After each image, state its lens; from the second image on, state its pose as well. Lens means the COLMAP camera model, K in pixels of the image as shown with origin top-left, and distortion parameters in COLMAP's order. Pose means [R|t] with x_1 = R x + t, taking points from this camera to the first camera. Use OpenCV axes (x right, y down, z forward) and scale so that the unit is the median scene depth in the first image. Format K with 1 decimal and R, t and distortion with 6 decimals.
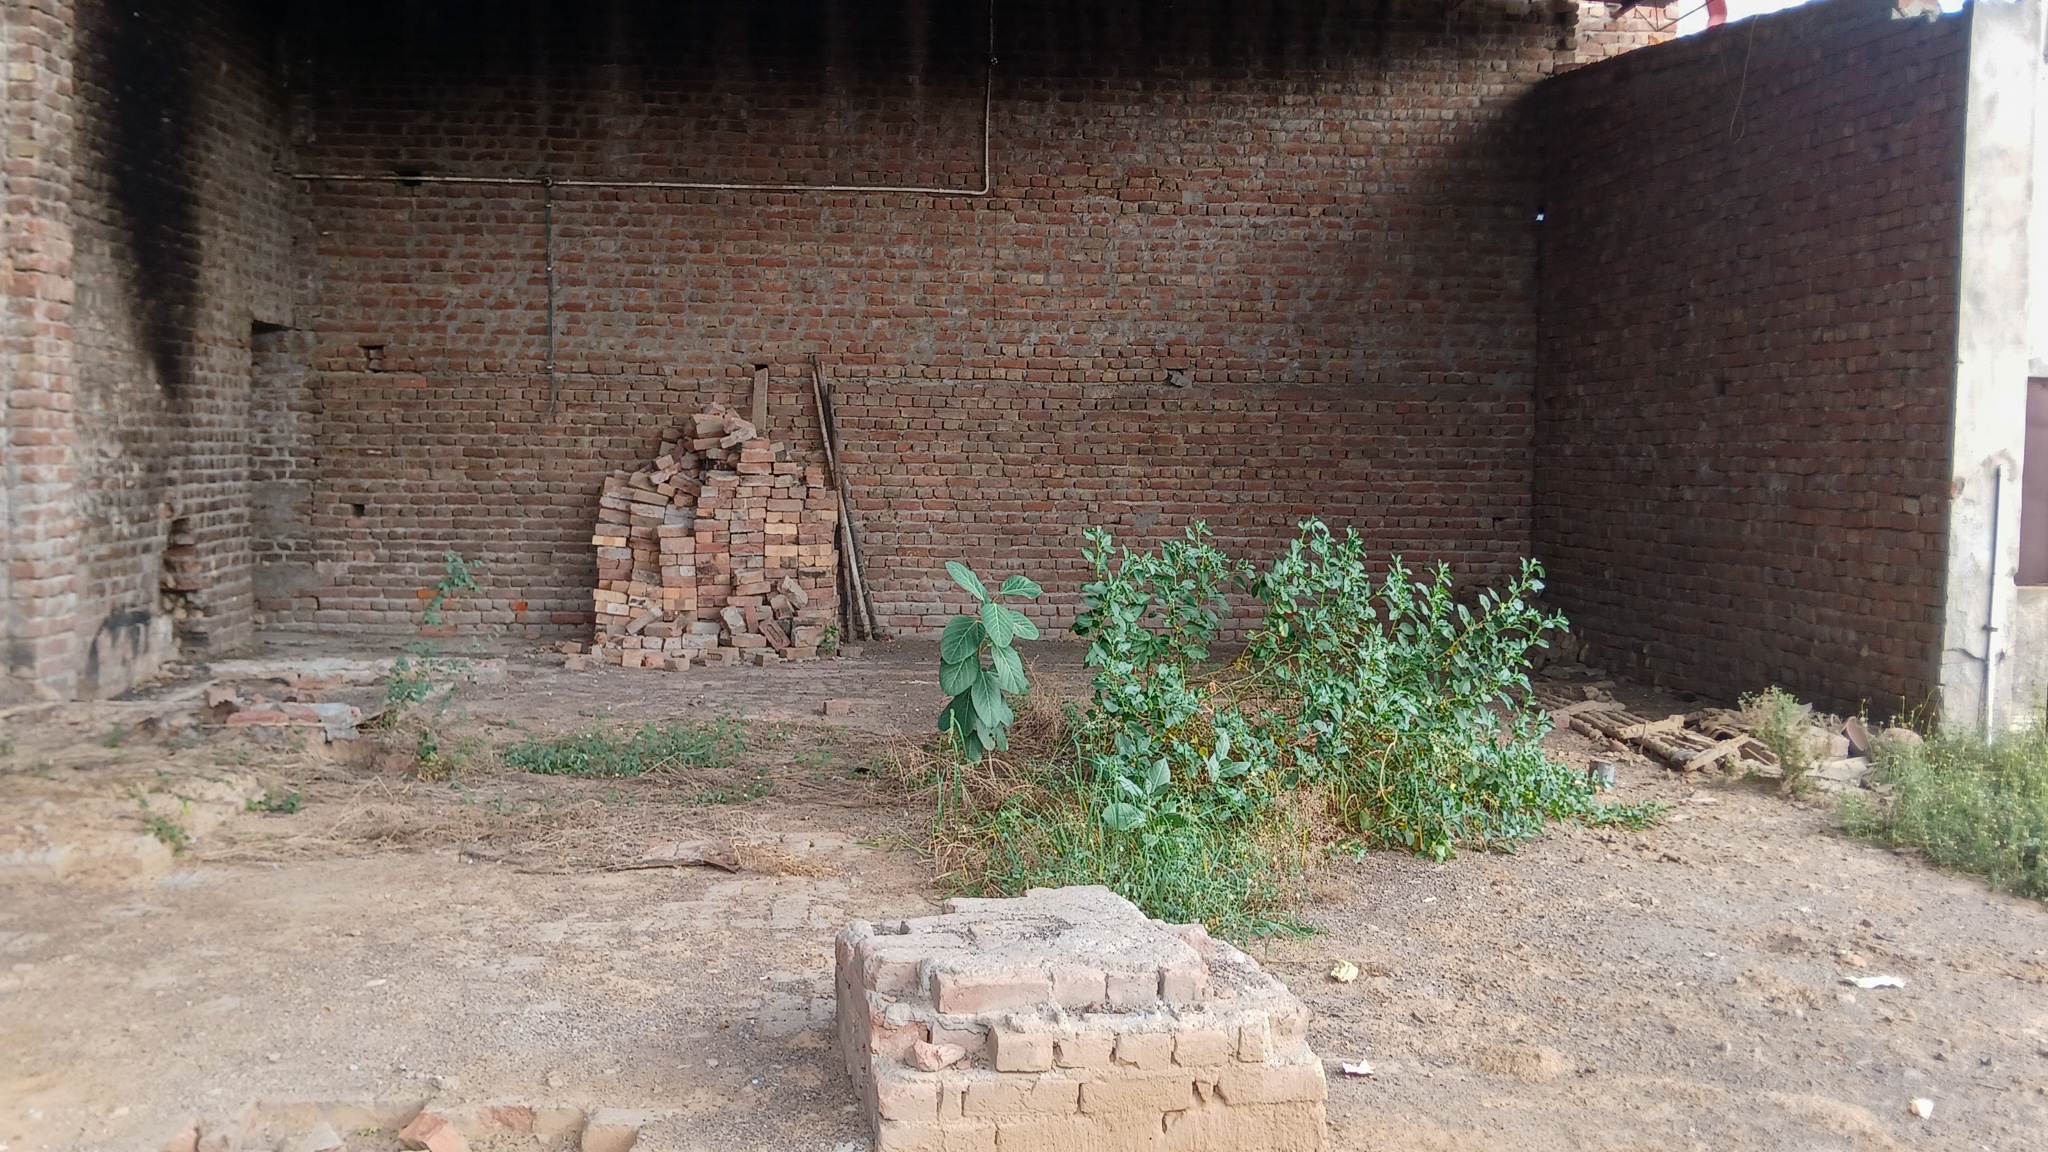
lens RADIAL K [[1957.6, 0, 1041.7], [0, 1957.6, 624.9], [0, 0, 1]] dist [0.053012, 0.000000]
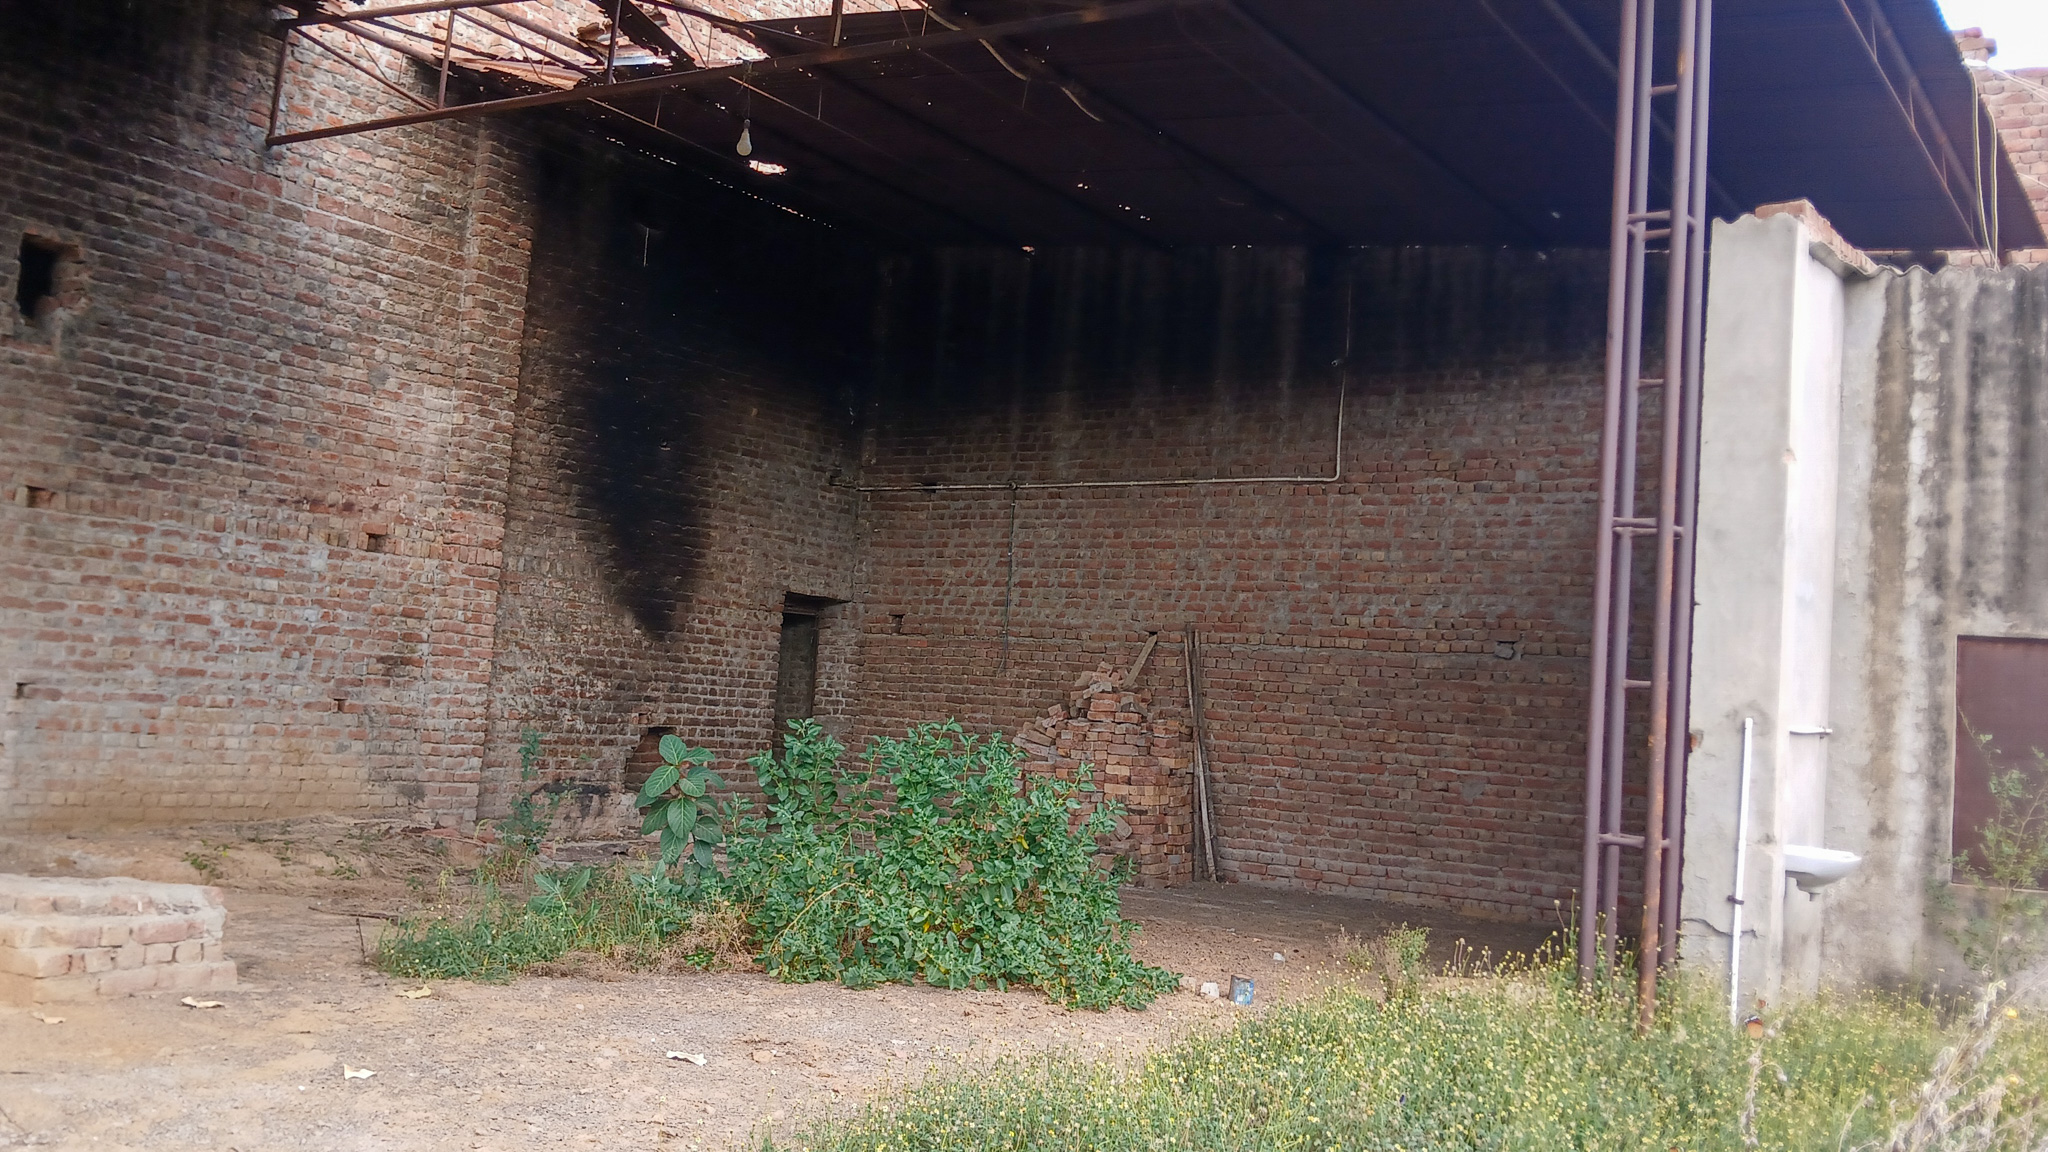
lens RADIAL K [[1957.6, 0, 1027.9], [0, 1957.6, 575.1], [0, 0, 1]] dist [0.053012, 0.000000]
pose [[0.771270, -0.009584, -0.636437, 0.538158], [-0.115110, 0.981300, -0.154274, 0.021126], [0.626014, 0.192247, 0.755743, 0.076129]]
